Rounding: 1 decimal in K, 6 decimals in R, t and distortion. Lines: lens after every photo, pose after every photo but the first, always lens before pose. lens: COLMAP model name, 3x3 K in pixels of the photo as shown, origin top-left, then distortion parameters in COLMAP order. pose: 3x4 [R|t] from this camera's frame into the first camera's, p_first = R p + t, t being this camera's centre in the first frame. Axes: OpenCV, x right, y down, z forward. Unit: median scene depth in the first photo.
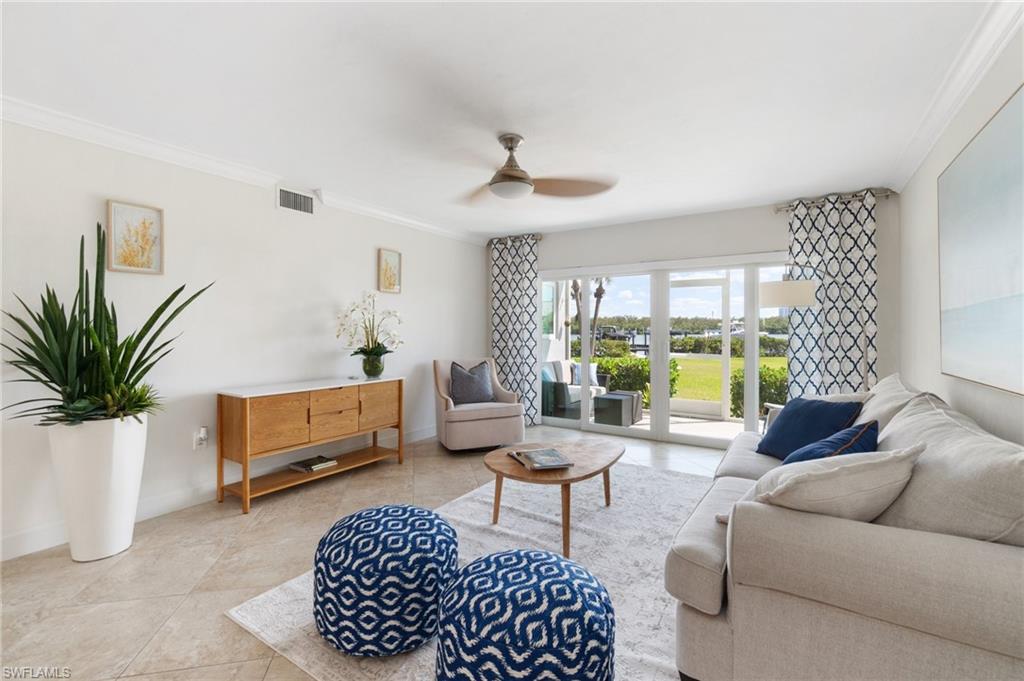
lens RADIAL K [[441.0, 0, 512.0], [0, 441.0, 340.5], [0, 0, 1]] dist [-0.019956, -0.000058]
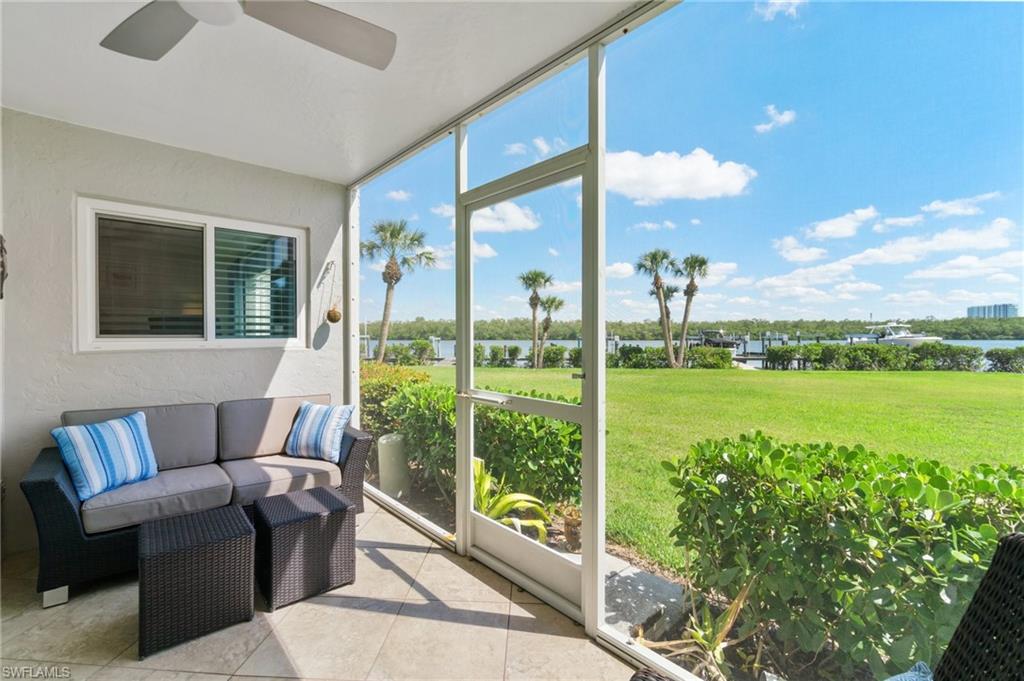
lens RADIAL K [[444.4, 0, 512.0], [0, 444.4, 340.5], [0, 0, 1]] dist [-0.006906, -0.000192]
pose [[0.965467, 0.001084, -0.260522, 0.083310], [-0.004431, 0.999915, -0.012260, -0.001344], [0.260487, 0.012991, 0.965390, 0.097331]]
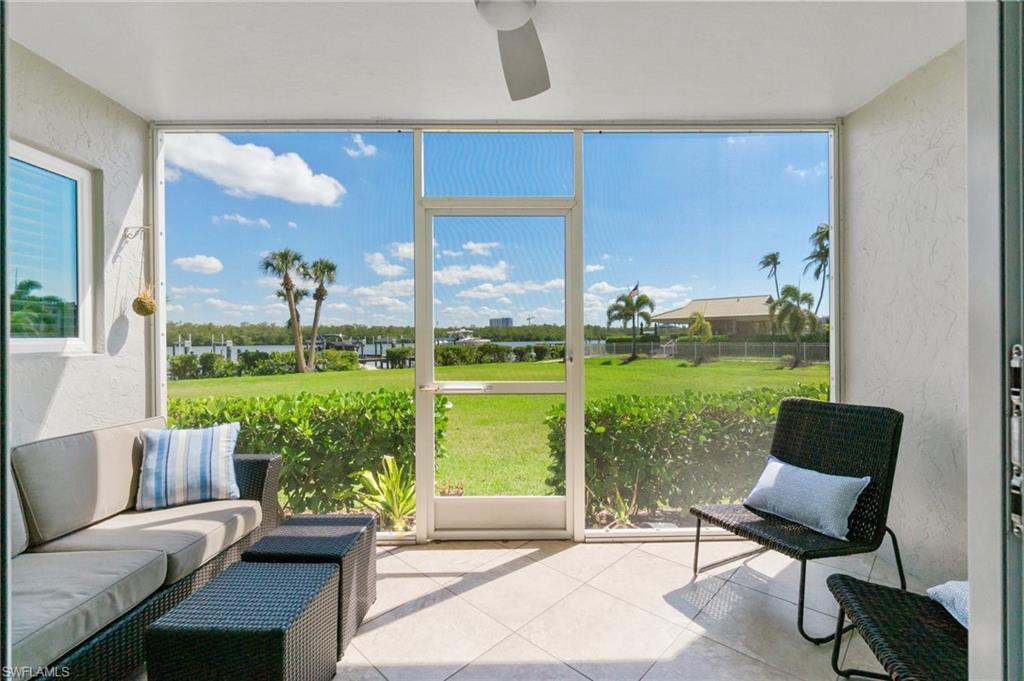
lens RADIAL K [[441.0, 0, 512.0], [0, 441.0, 340.5], [0, 0, 1]] dist [-0.019956, -0.000058]
pose [[0.827696, -0.009504, 0.561096, 0.028044], [0.021367, 0.999665, -0.014587, -0.000261], [-0.560770, 0.024063, 0.827622, 0.094740]]
